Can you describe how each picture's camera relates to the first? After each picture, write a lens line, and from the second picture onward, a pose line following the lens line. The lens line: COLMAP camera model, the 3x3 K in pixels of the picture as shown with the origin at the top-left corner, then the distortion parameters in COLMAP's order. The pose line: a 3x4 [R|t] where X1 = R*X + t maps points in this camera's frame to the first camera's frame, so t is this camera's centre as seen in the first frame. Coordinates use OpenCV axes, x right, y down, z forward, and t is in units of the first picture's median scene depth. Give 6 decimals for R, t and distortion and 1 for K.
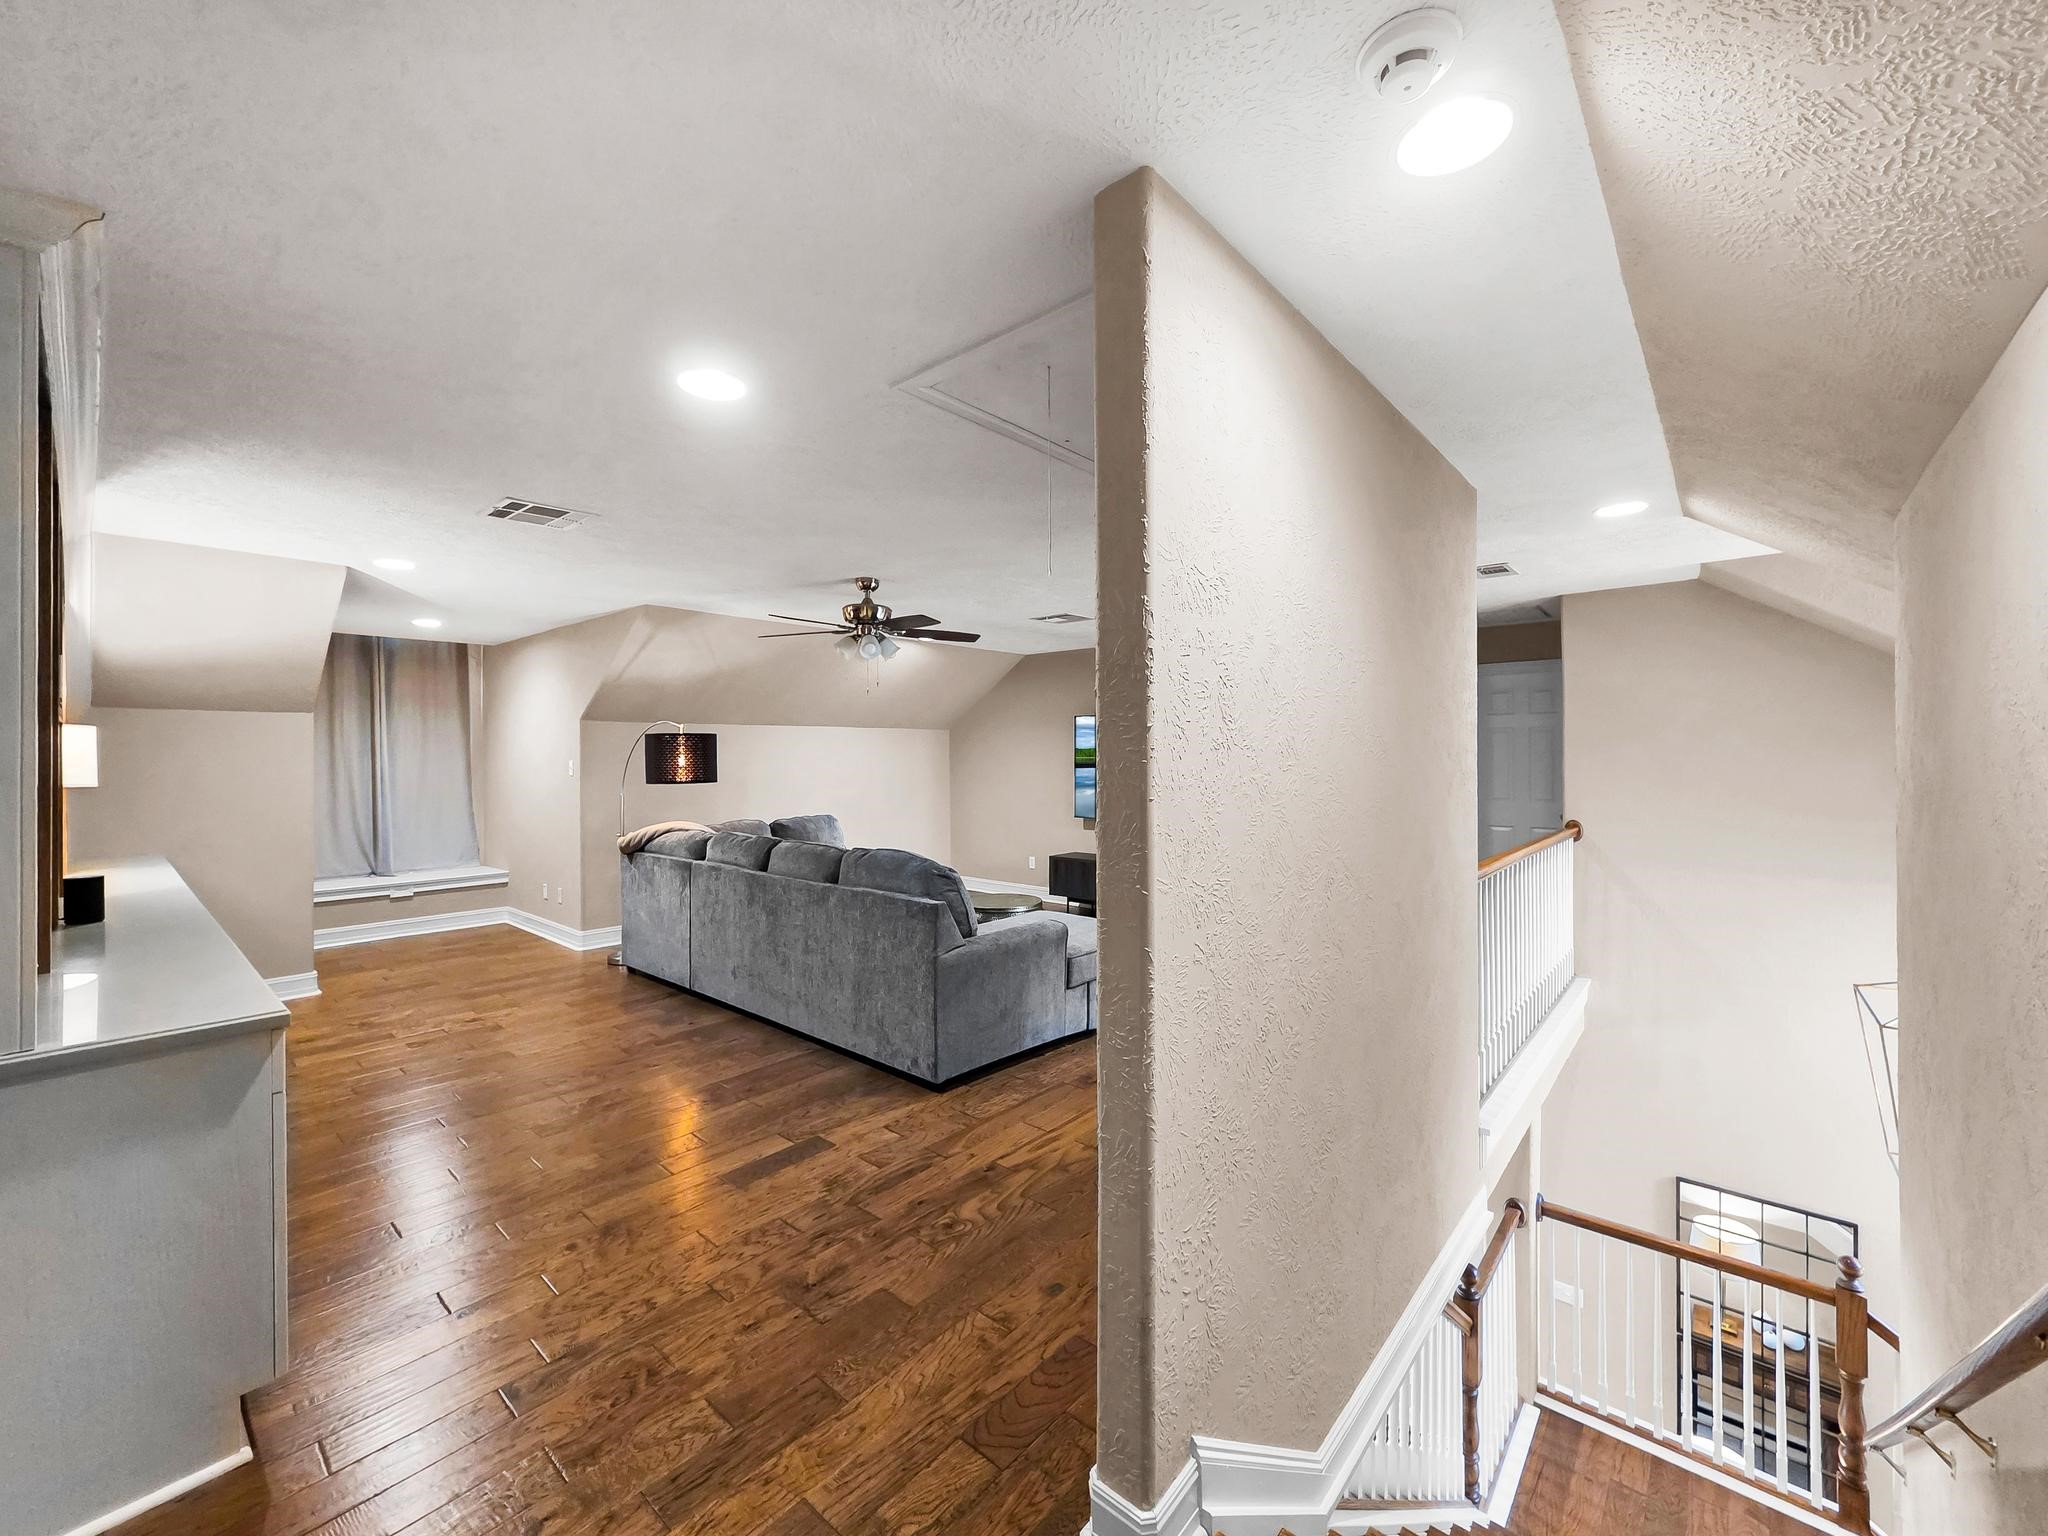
lens RADIAL K [[847.7, 0, 1060.2], [0, 847.7, 751.3], [0, 0, 1]] dist [0.001547, 0.000115]
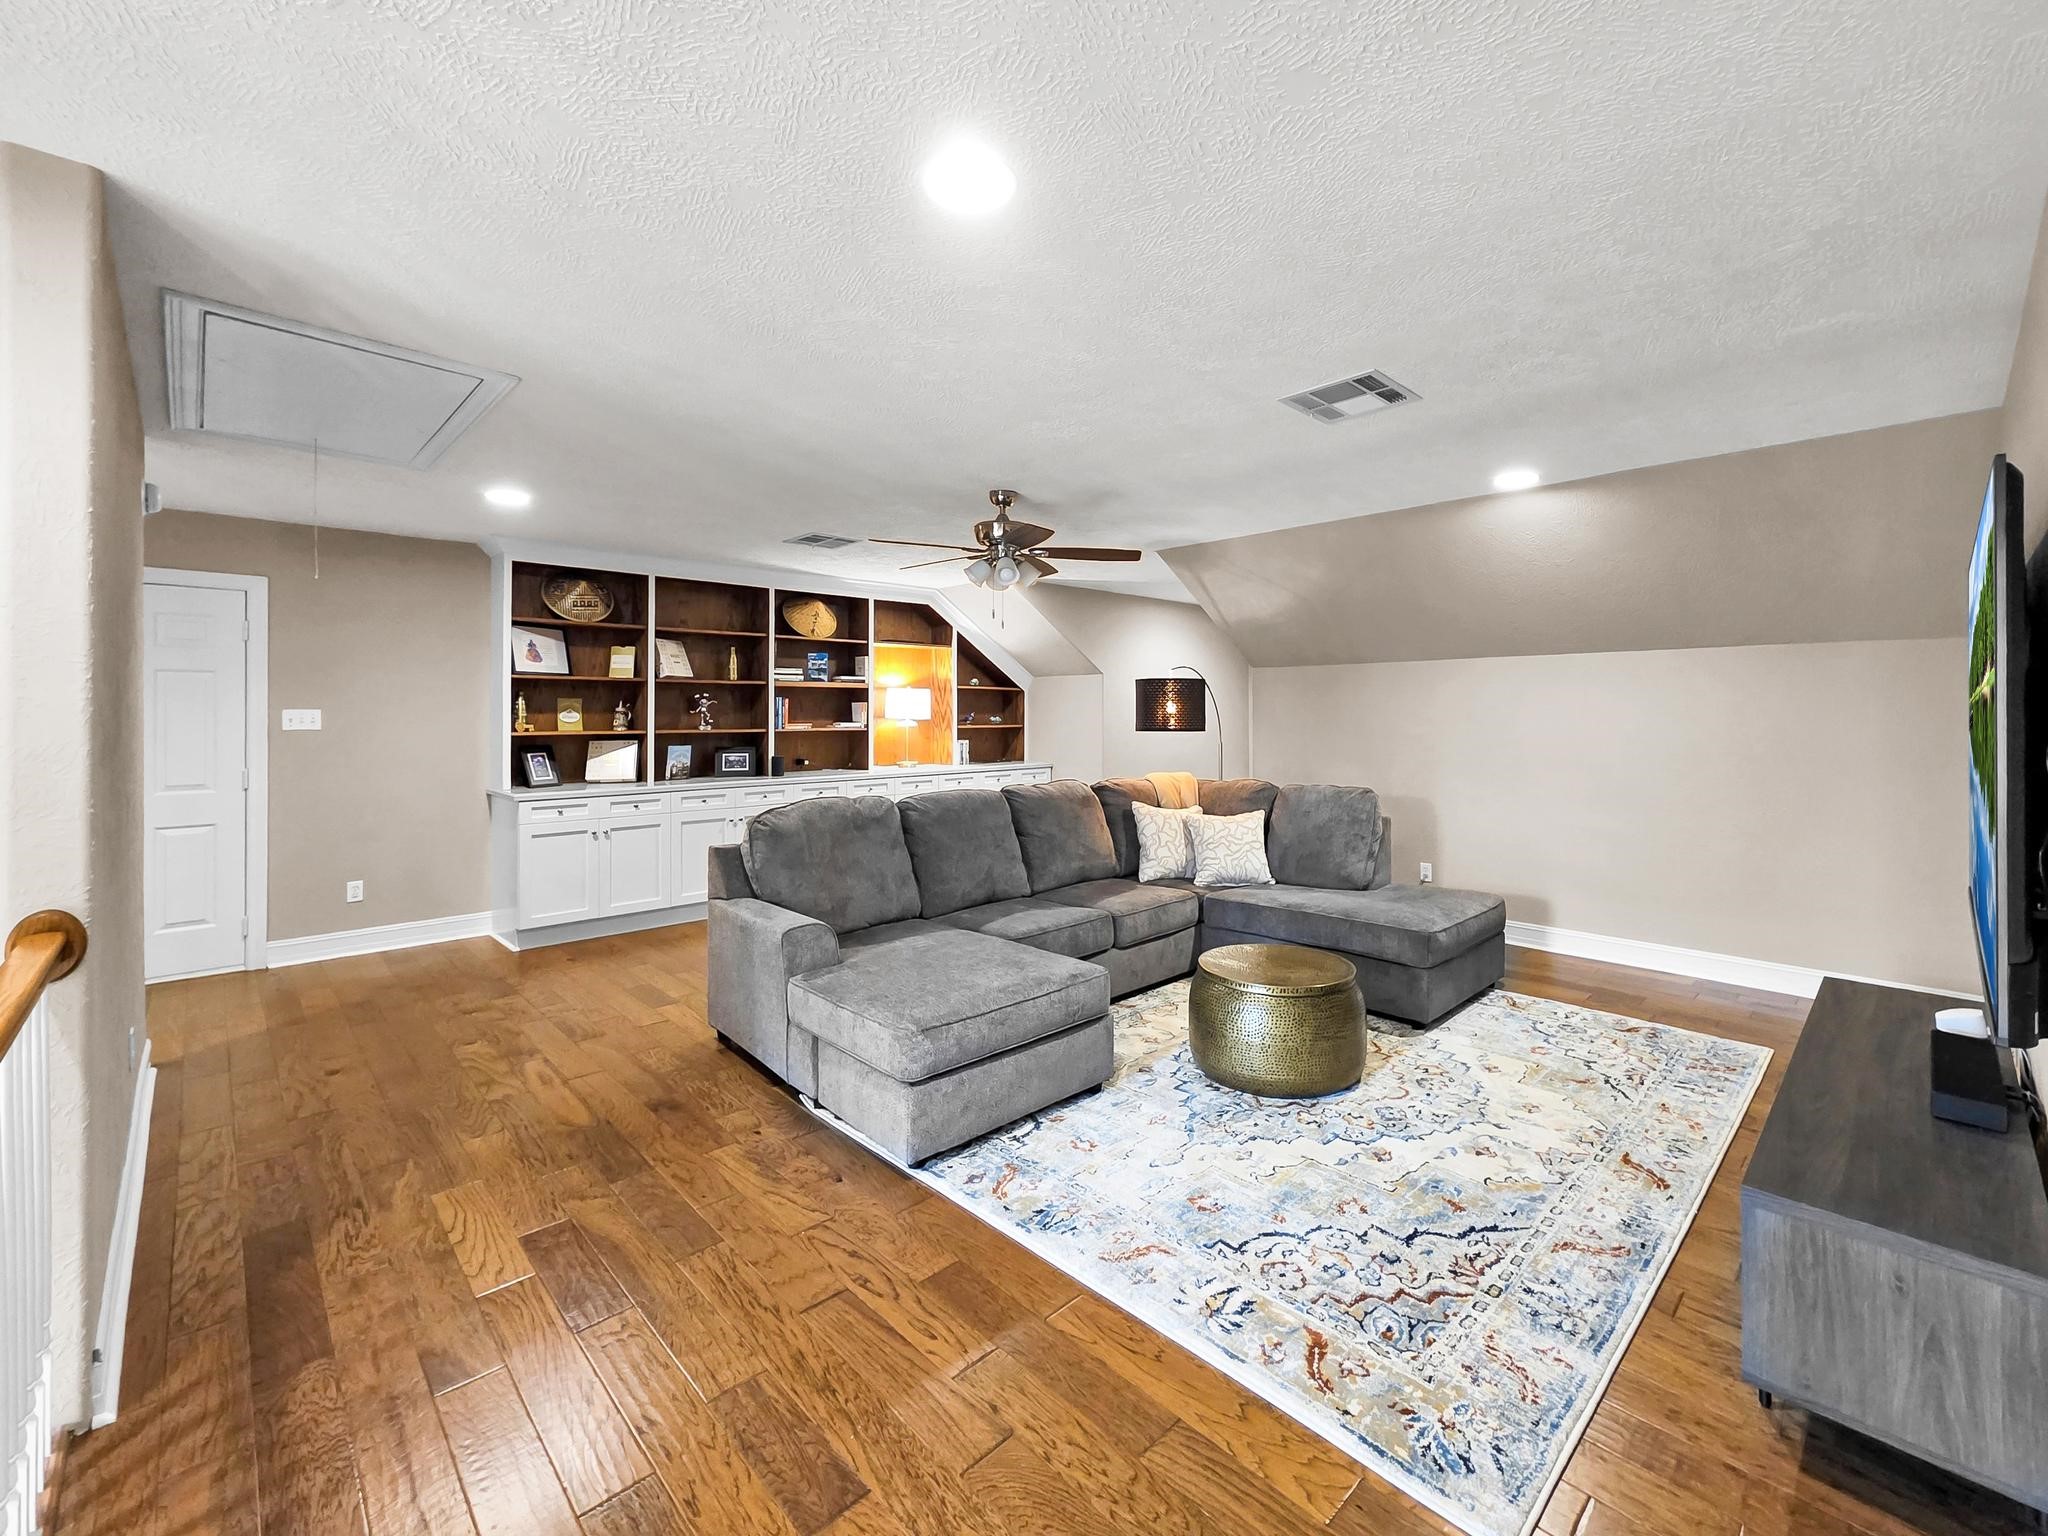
lens RADIAL K [[847.7, 0, 1060.2], [0, 847.7, 751.3], [0, 0, 1]] dist [0.001547, 0.000115]
pose [[-0.092469, 0.047431, -0.994585, 0.611340], [0.005738, 0.998874, 0.047102, 0.016722], [0.995699, -0.001351, -0.092637, 1.135183]]
